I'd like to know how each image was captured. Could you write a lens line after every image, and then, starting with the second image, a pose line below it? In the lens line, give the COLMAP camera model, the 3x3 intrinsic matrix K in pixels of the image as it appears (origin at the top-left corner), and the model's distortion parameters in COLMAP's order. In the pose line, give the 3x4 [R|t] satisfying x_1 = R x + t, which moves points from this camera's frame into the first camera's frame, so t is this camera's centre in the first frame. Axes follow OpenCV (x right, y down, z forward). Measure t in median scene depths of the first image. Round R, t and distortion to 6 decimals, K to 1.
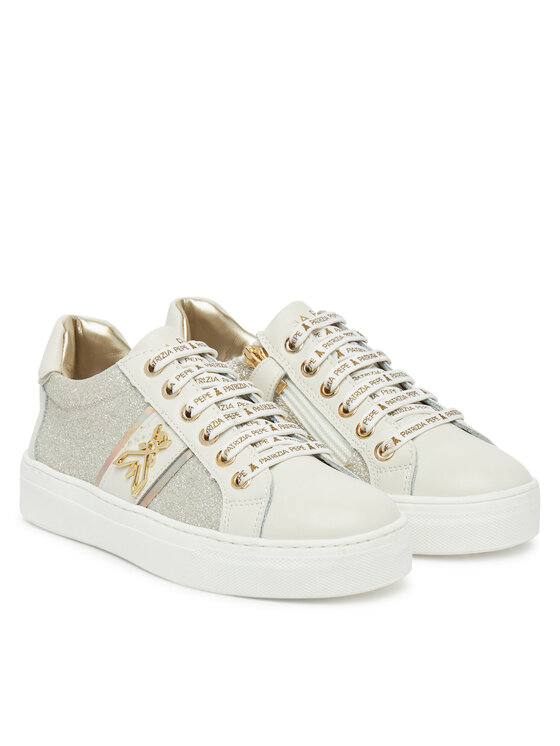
lens RADIAL K [[2090.6, 0, 279.8], [0, 2090.6, 373.1], [0, 0, 1]] dist [-0.080008, 0.000000]
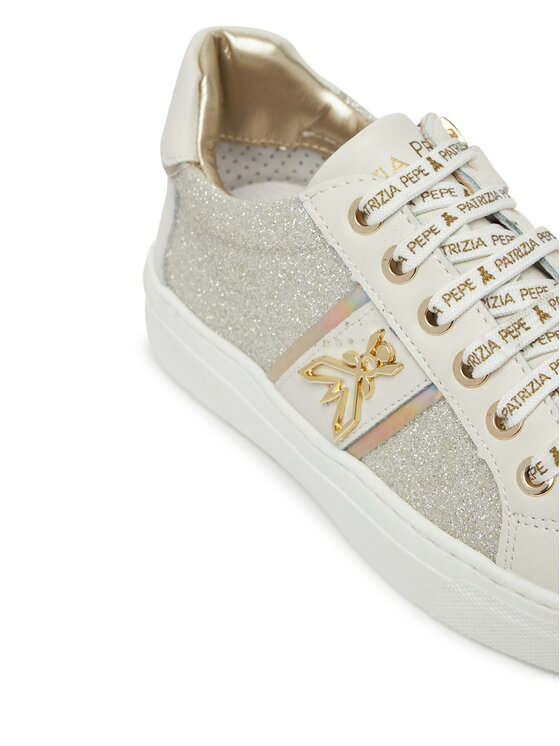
lens RADIAL K [[1829.9, 0, 280.7], [0, 1829.9, 372.8], [0, 0, 1]] dist [-0.004993, 0.000000]
pose [[0.997209, -0.007822, -0.074255, -0.047630], [0.040950, 0.888877, 0.456311, -0.189116], [0.062435, -0.458078, 0.886717, 0.557023]]
